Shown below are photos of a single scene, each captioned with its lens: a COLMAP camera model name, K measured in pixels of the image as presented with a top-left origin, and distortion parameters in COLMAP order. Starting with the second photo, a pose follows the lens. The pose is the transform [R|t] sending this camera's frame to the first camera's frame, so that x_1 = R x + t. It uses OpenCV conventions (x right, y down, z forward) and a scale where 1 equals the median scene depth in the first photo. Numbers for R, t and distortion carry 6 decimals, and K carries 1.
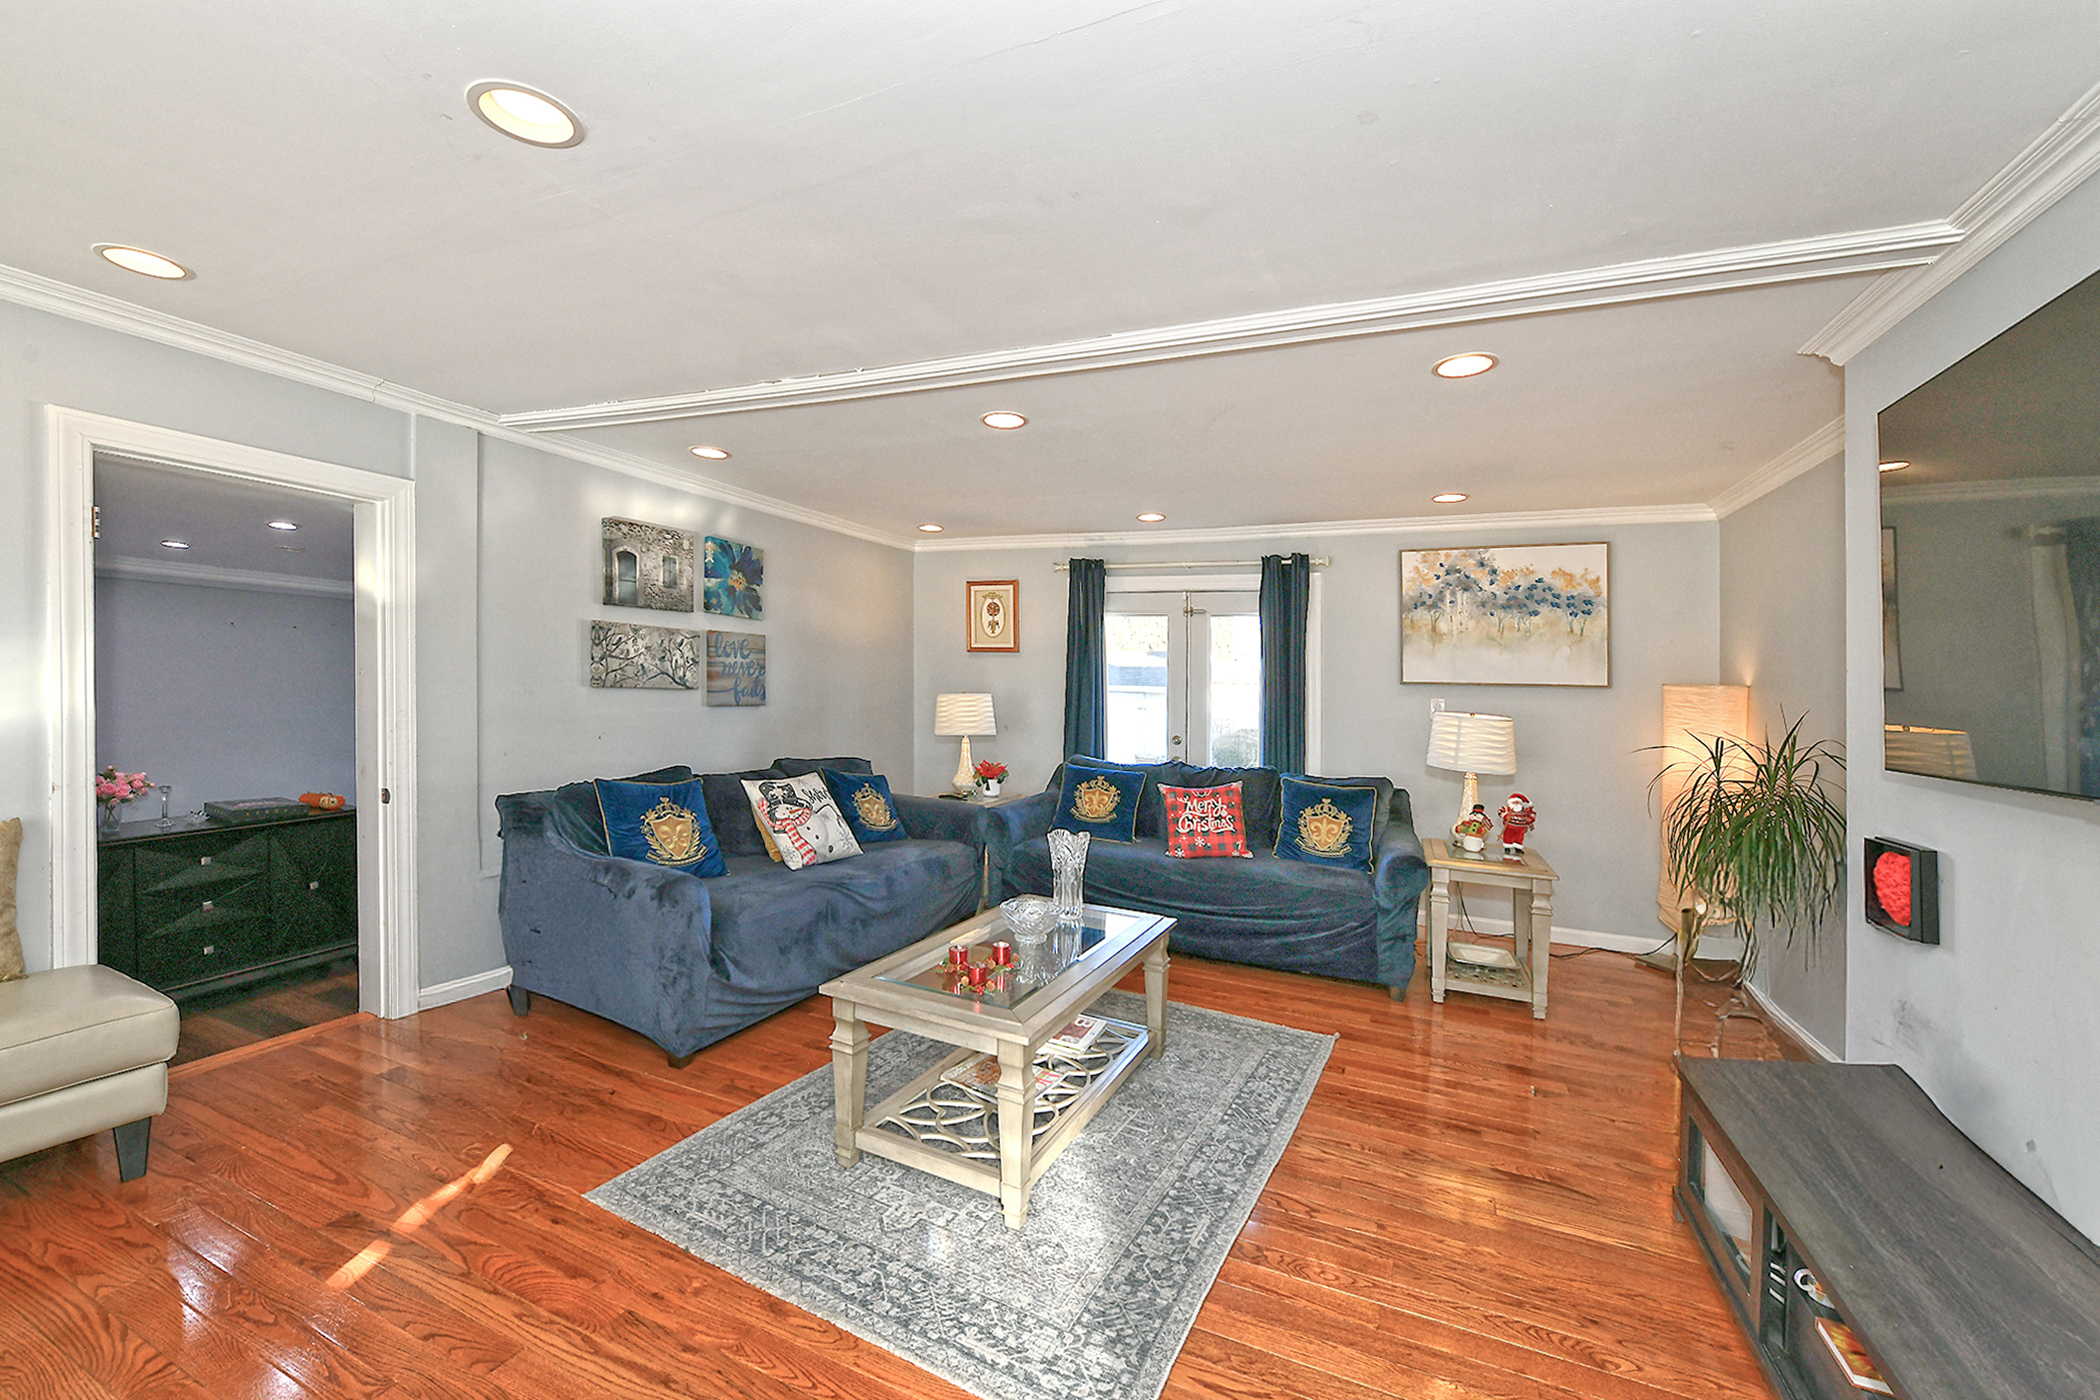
lens RADIAL K [[883.1, 0, 1020.3], [0, 883.1, 691.5], [0, 0, 1]] dist [-0.016978, -0.000124]
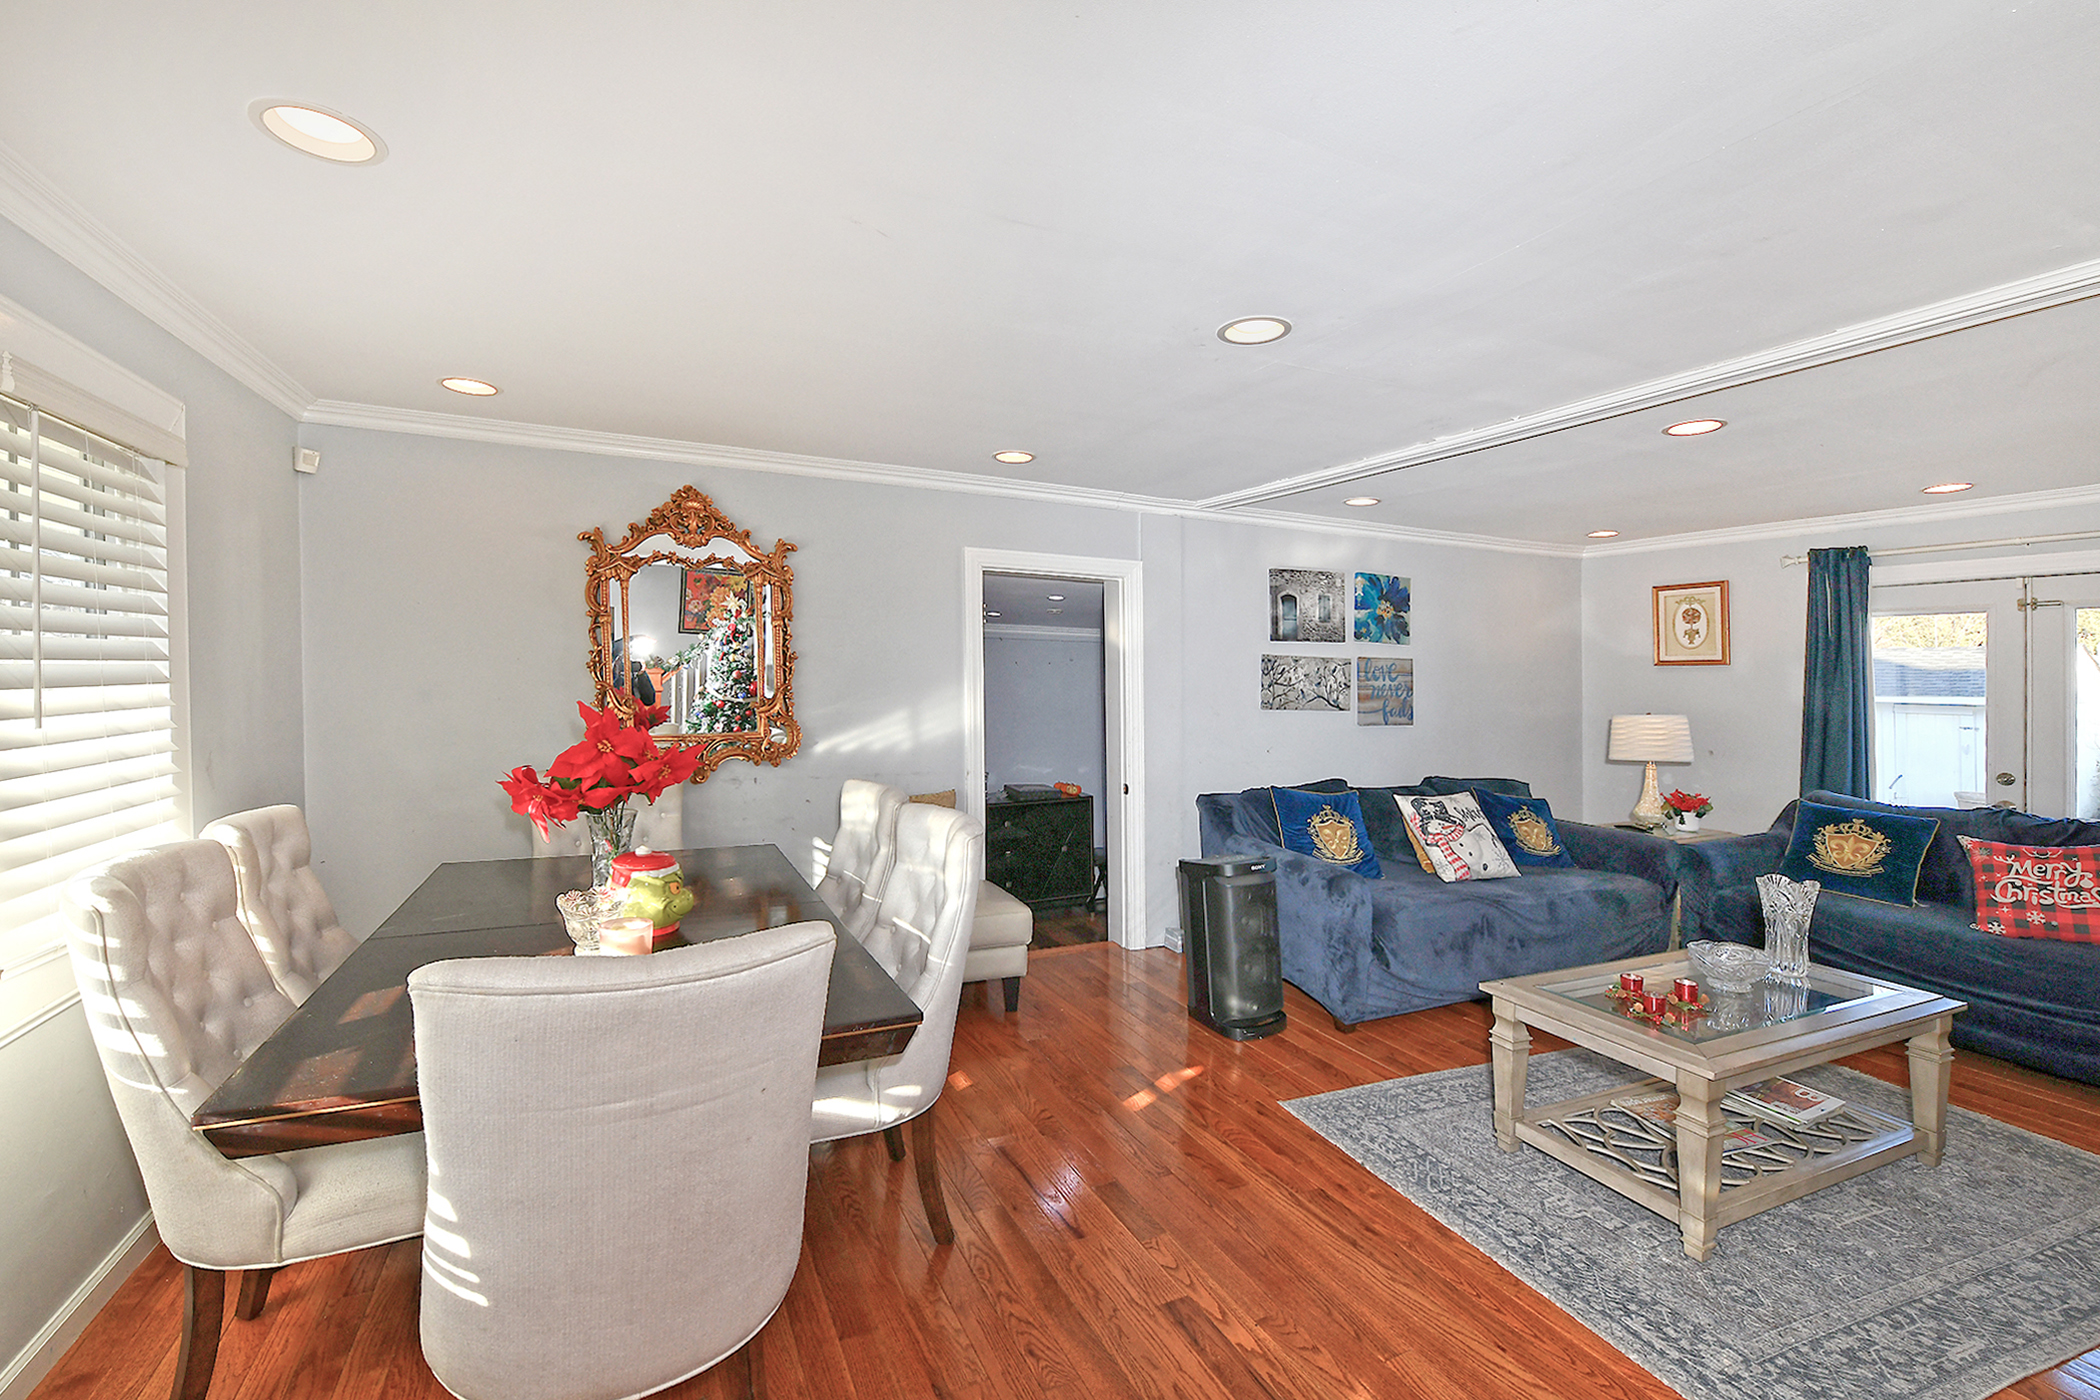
lens RADIAL K [[879.0, 0, 974.4], [0, 879.0, 698.4], [0, 0, 1]] dist [-0.010599, -0.000172]
pose [[0.745408, -0.003694, -0.666598, 0.027653], [0.002662, 0.999993, -0.002564, -0.021271], [0.666603, 0.000136, 0.745413, -0.192127]]
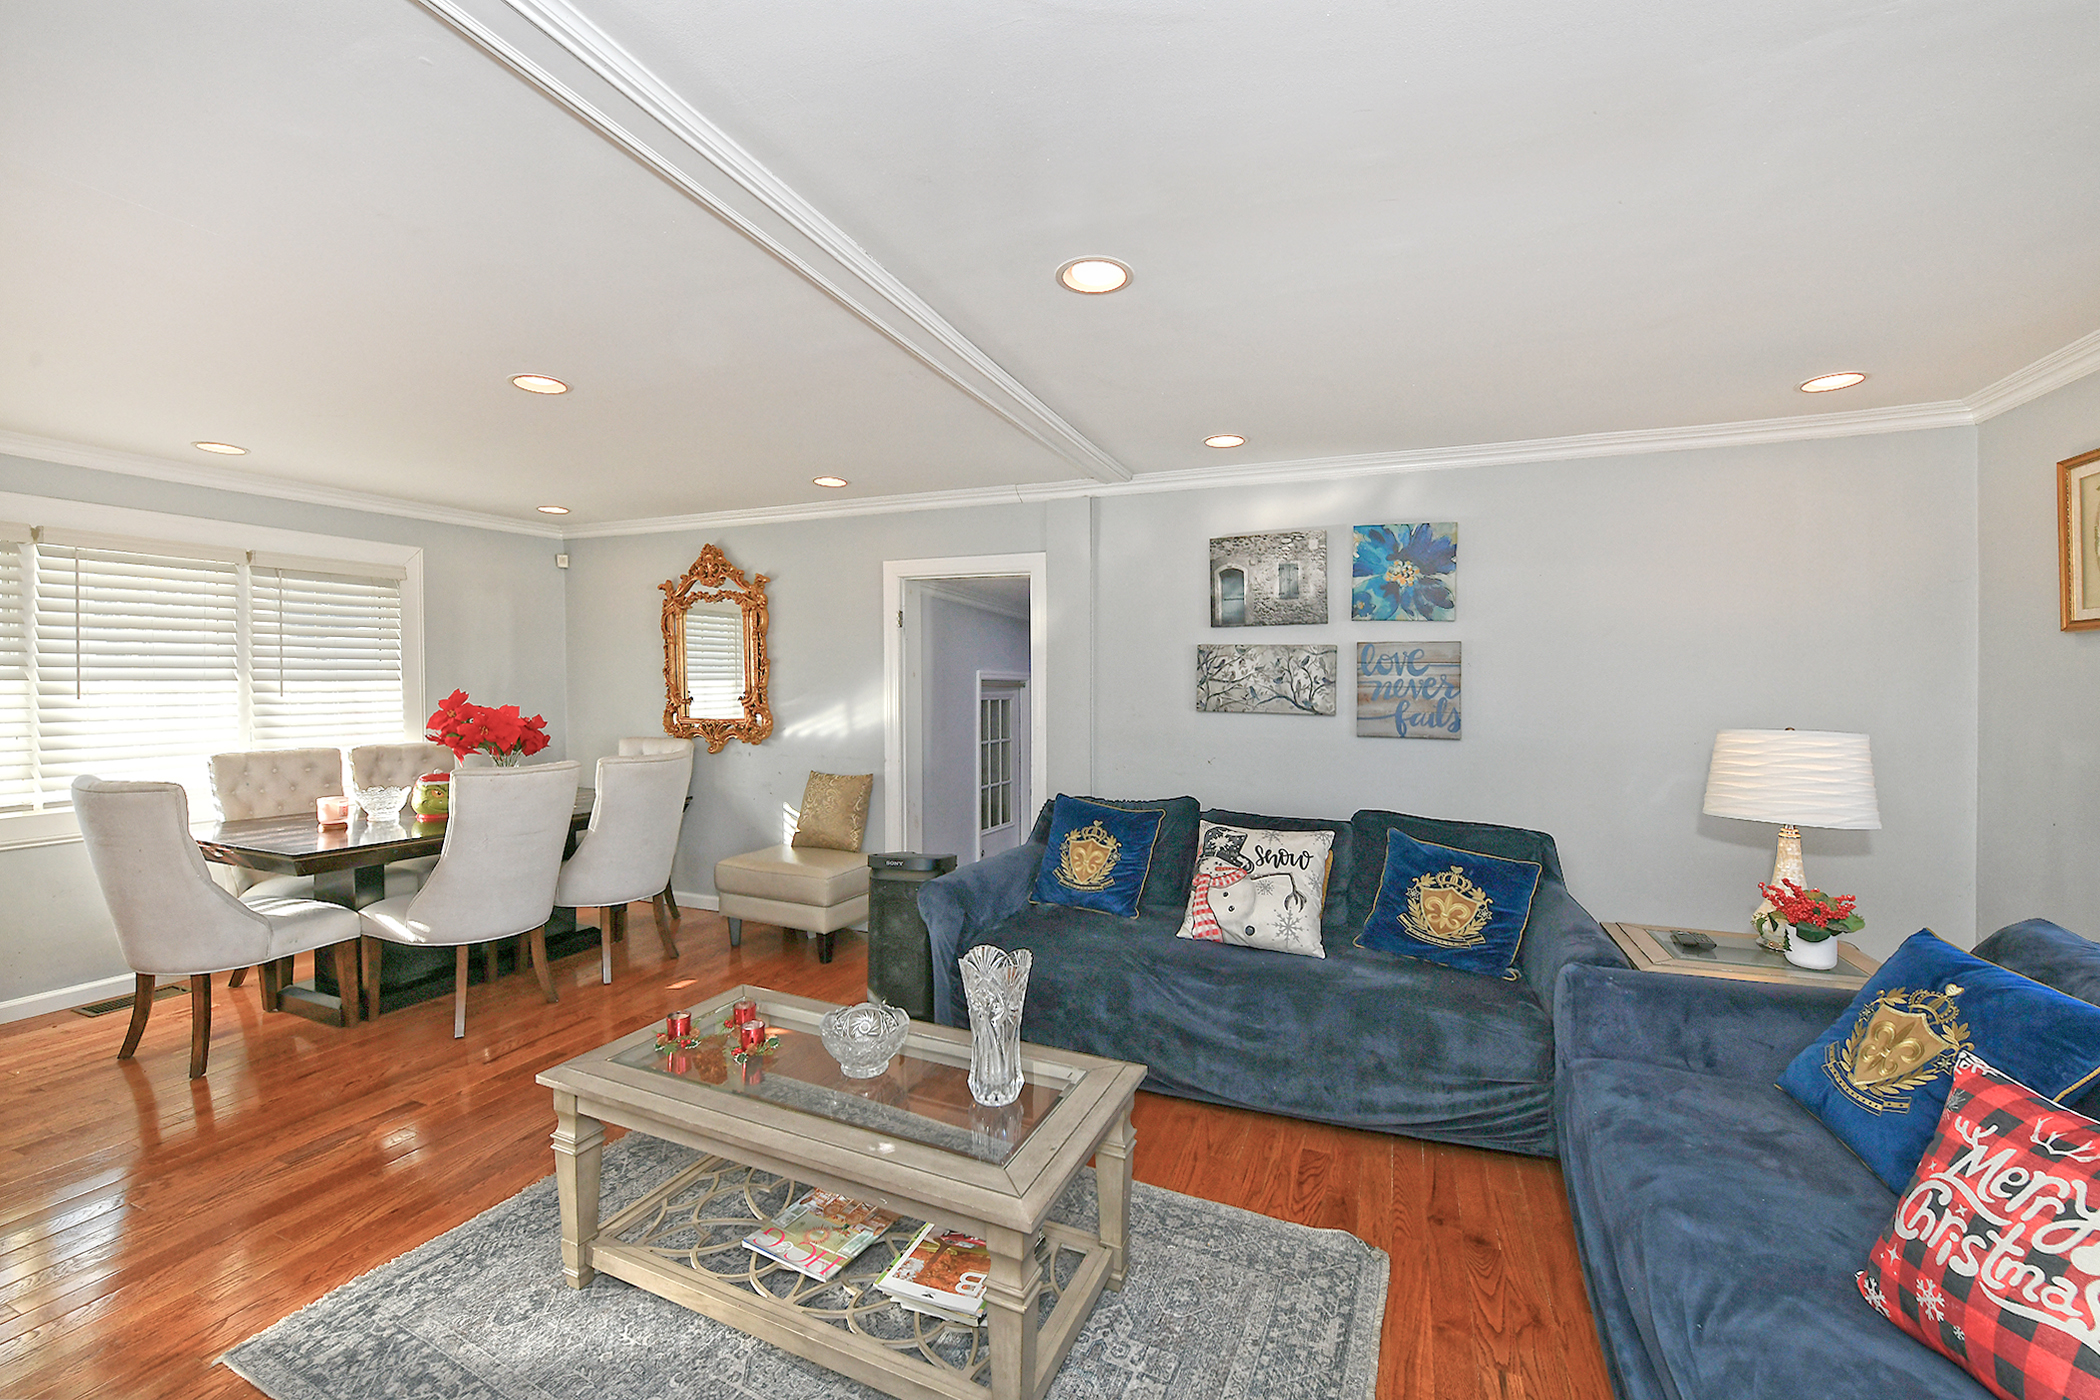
lens RADIAL K [[882.4, 0, 1053.9], [0, 882.4, 716.4], [0, 0, 1]] dist [-0.002872, -0.000306]
pose [[0.015928, 0.004945, -0.999861, 0.601321], [-0.015806, 0.999864, 0.004693, -0.001574], [0.999748, 0.015729, 0.016004, 0.954872]]
